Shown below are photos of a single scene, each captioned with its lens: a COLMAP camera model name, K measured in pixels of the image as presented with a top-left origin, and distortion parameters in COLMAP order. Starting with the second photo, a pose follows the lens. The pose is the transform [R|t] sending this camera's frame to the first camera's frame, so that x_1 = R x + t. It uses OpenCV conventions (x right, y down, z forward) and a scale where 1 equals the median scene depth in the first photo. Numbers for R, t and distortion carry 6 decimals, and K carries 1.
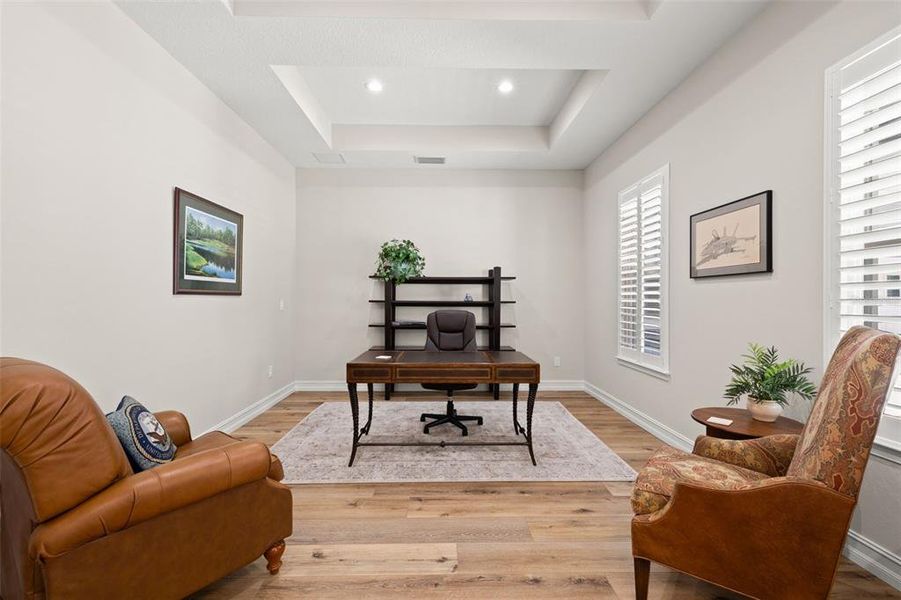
lens RADIAL K [[378.4, 0, 450.6], [0, 378.4, 299.2], [0, 0, 1]] dist [0.000739, 0.000052]
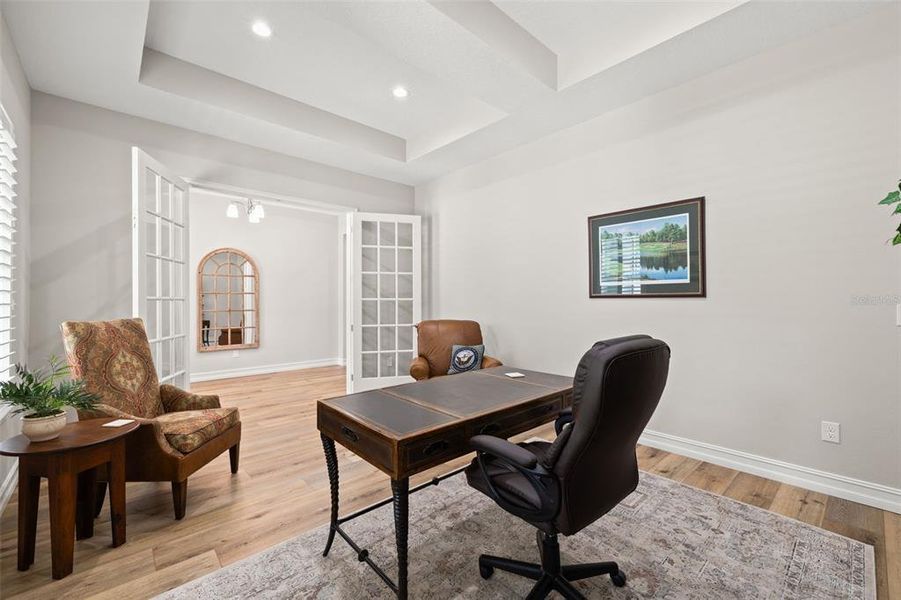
lens RADIAL K [[378.4, 0, 450.2], [0, 378.4, 298.0], [0, 0, 1]] dist [0.000739, 0.000052]
pose [[-0.751021, -0.003167, -0.660271, 0.481597], [0.001022, 0.999982, -0.005959, -0.005571], [0.660278, -0.005150, -0.751004, 1.586747]]
